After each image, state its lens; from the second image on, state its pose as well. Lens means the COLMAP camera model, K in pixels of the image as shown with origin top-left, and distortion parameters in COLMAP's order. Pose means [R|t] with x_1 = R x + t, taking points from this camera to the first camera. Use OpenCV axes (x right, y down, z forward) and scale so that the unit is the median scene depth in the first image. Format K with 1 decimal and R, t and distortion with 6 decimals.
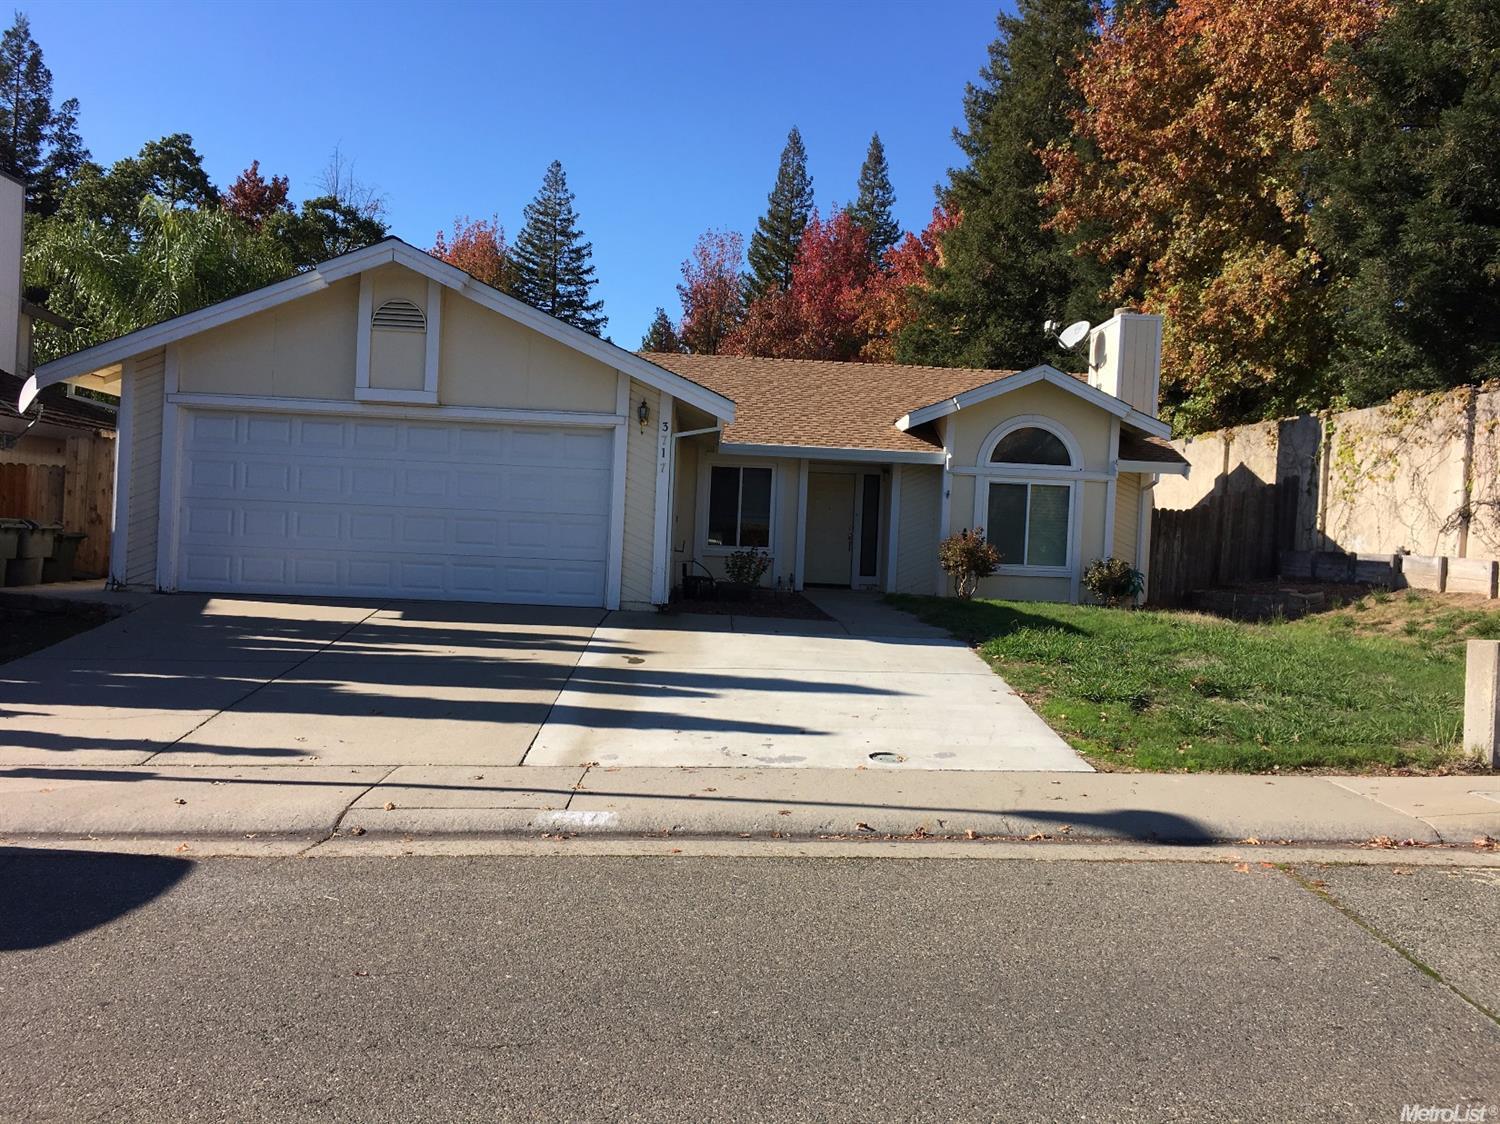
lens RADIAL K [[1271.4, 0, 747.9], [0, 1271.4, 559.1], [0, 0, 1]] dist [0.083102, -0.130119]
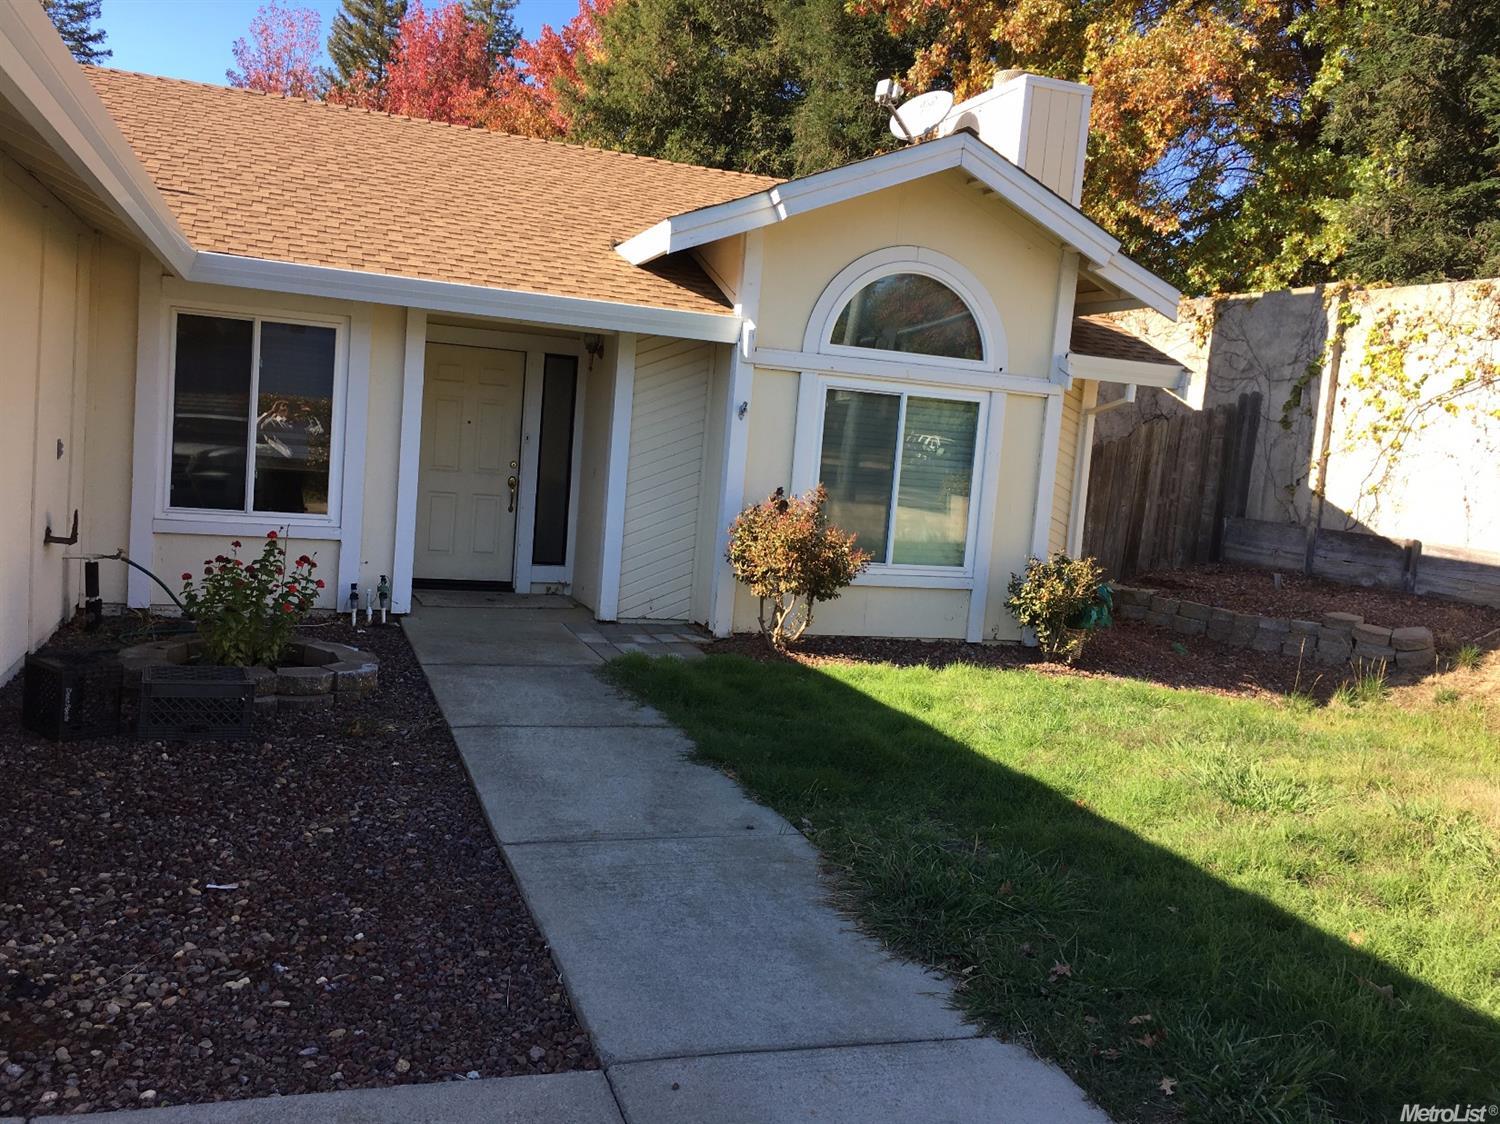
lens RADIAL K [[1271.4, 0, 747.9], [0, 1271.4, 559.1], [0, 0, 1]] dist [0.083102, -0.130119]
pose [[0.952247, 0.003908, 0.305305, 0.018139], [-0.034380, 0.994931, 0.094498, -0.037416], [-0.303388, -0.100482, 0.947554, 0.513347]]
